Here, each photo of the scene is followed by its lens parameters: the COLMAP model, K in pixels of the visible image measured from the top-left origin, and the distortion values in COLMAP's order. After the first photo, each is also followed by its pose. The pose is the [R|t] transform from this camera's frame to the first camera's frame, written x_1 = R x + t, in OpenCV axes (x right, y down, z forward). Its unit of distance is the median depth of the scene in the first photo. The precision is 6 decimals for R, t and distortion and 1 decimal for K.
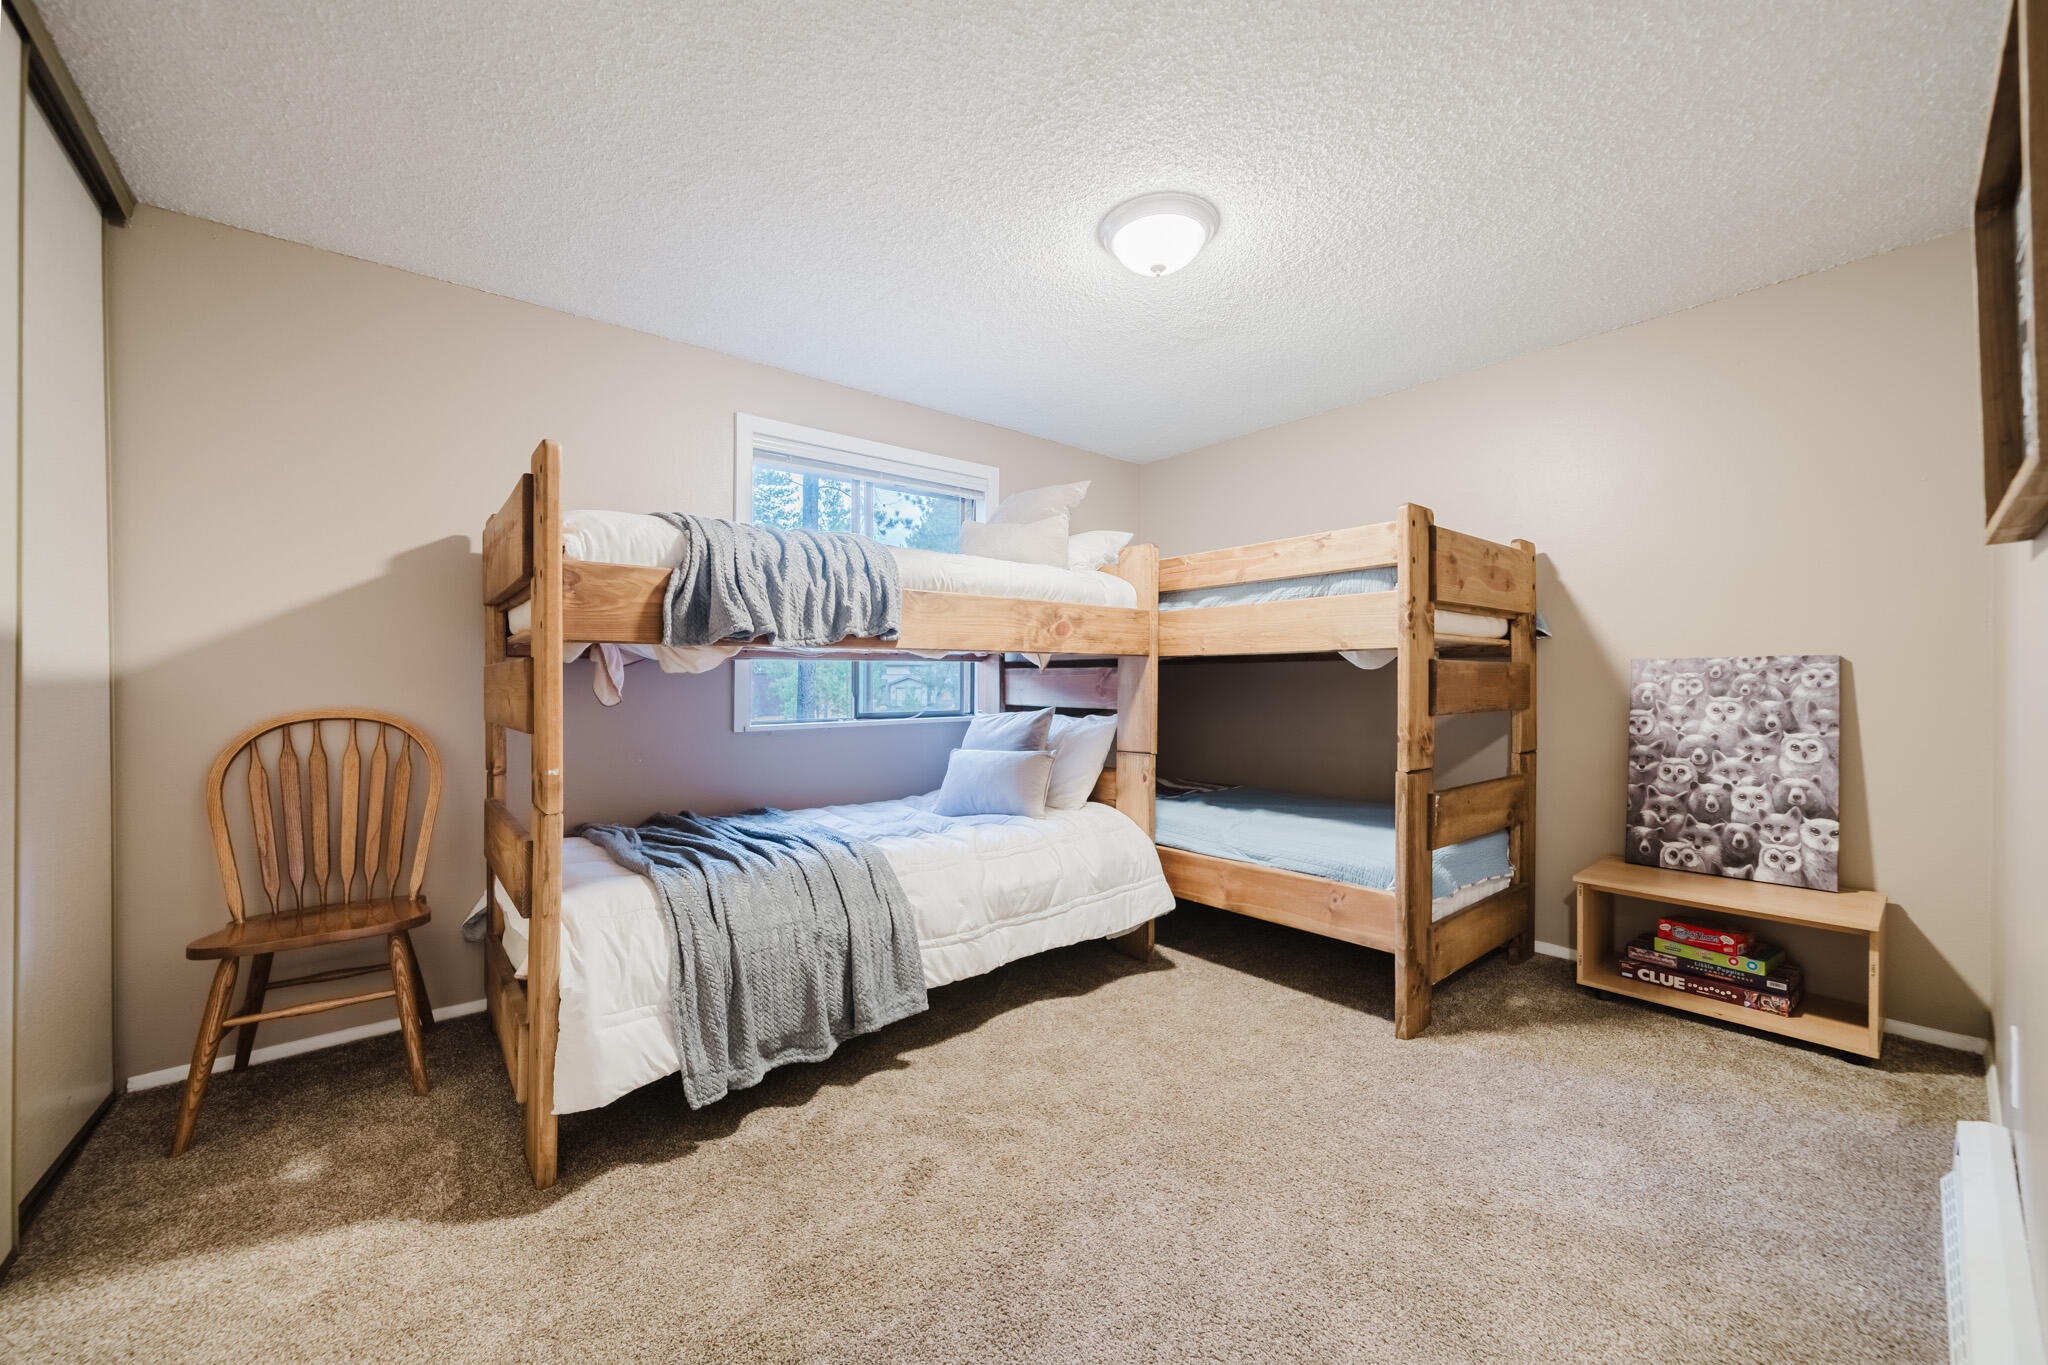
lens RADIAL K [[781.1, 0, 1001.6], [0, 781.1, 687.4], [0, 0, 1]] dist [-0.005774, 0.000236]
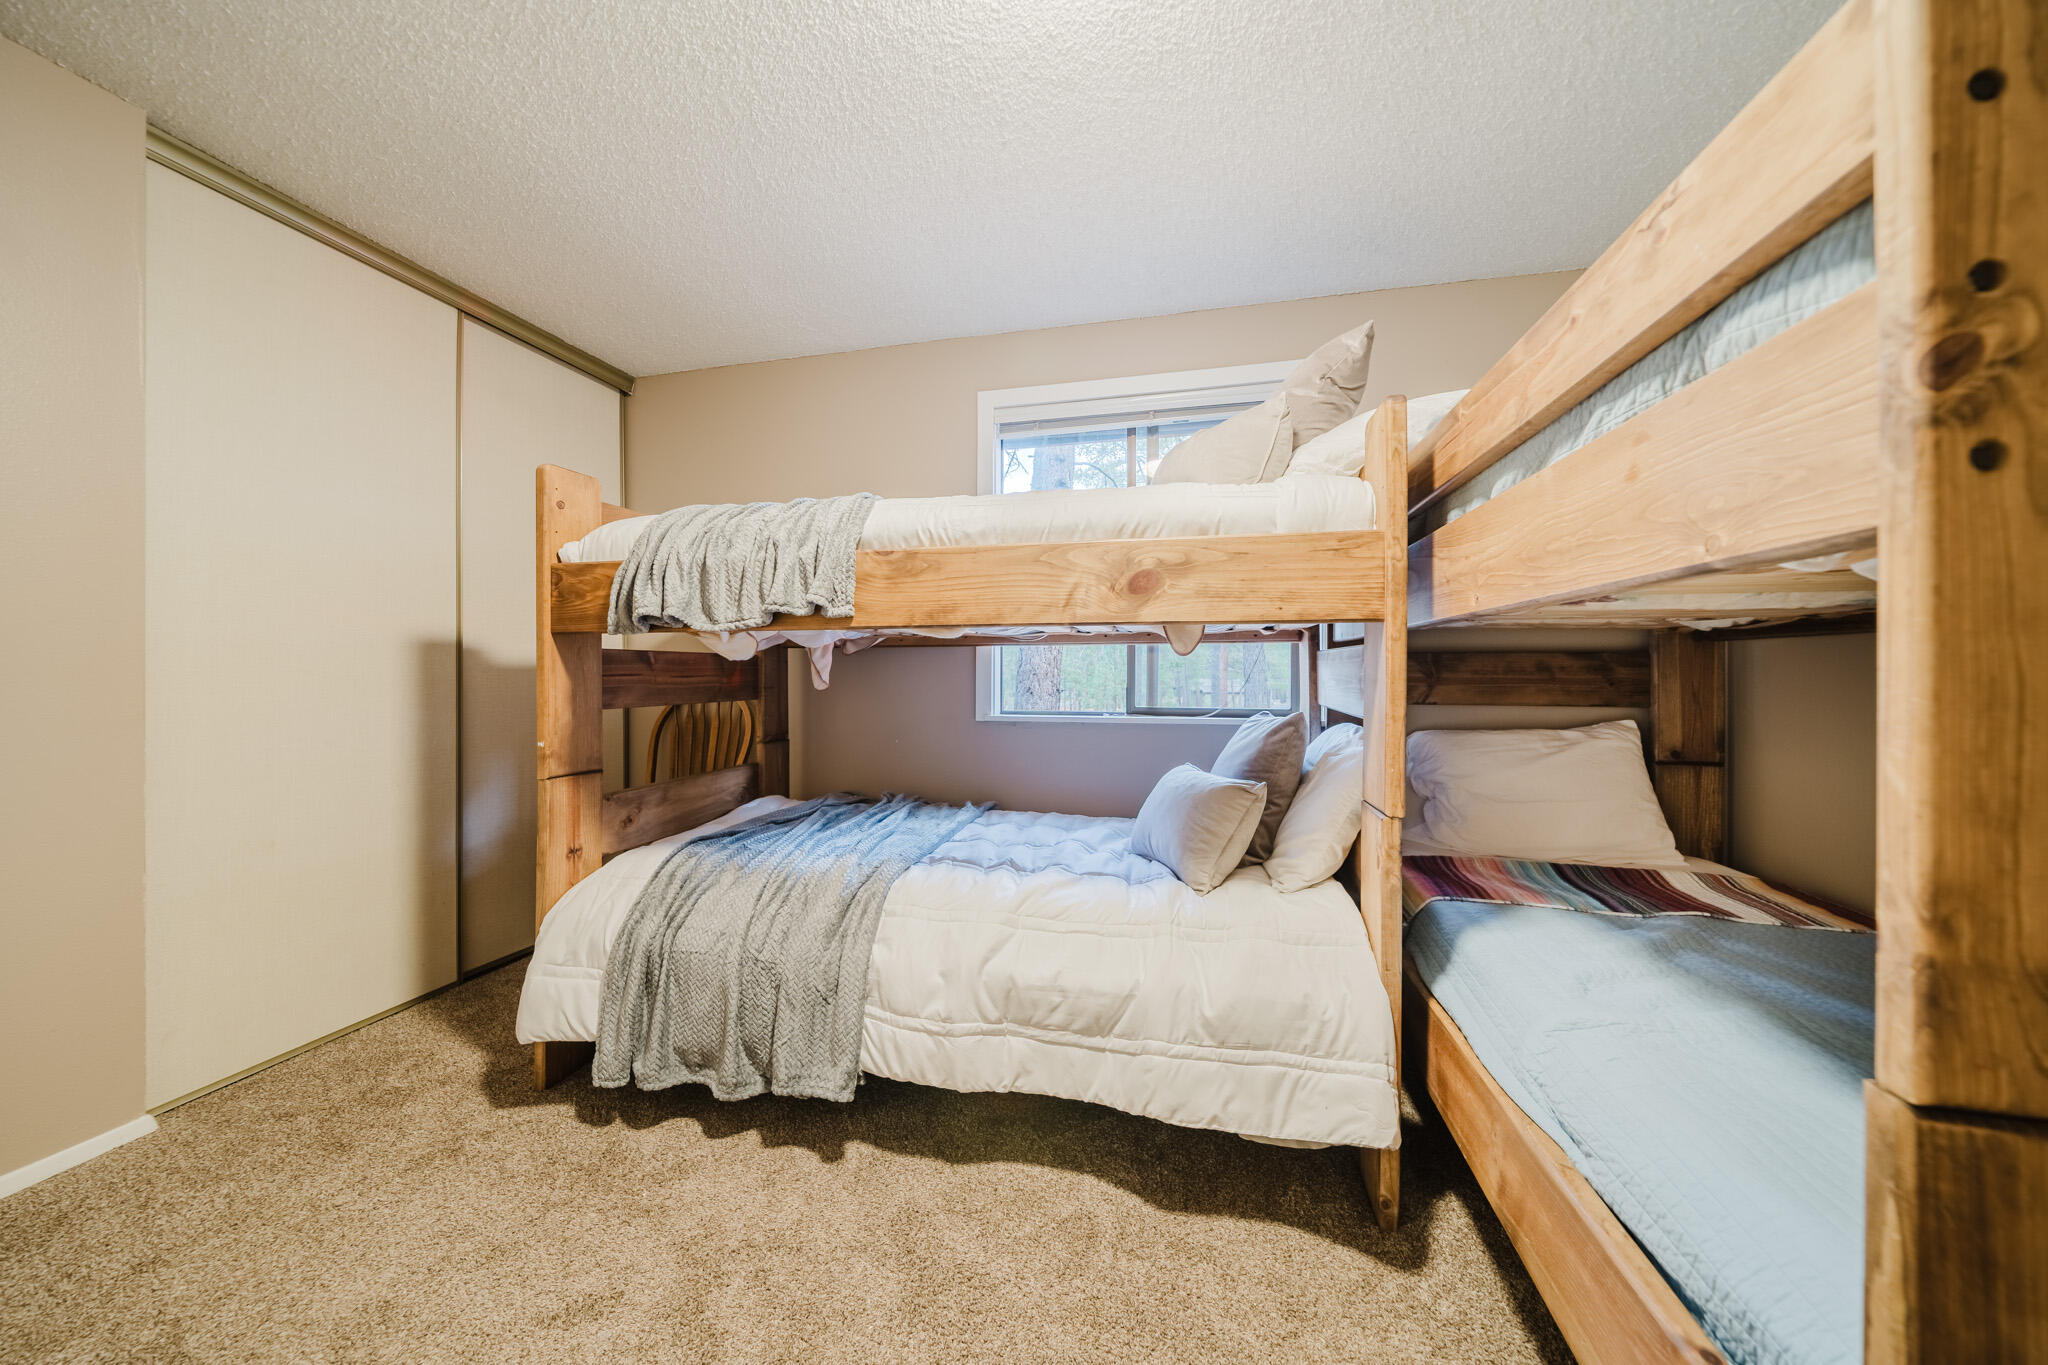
lens RADIAL K [[703.2, 0, 1030.4], [0, 703.2, 673.6], [0, 0, 1]] dist [-0.002839, -0.000316]
pose [[0.600590, 0.009012, -0.799507, 0.526653], [-0.009674, 0.999945, 0.004004, -0.007670], [0.799499, 0.005330, 0.600644, 0.694336]]
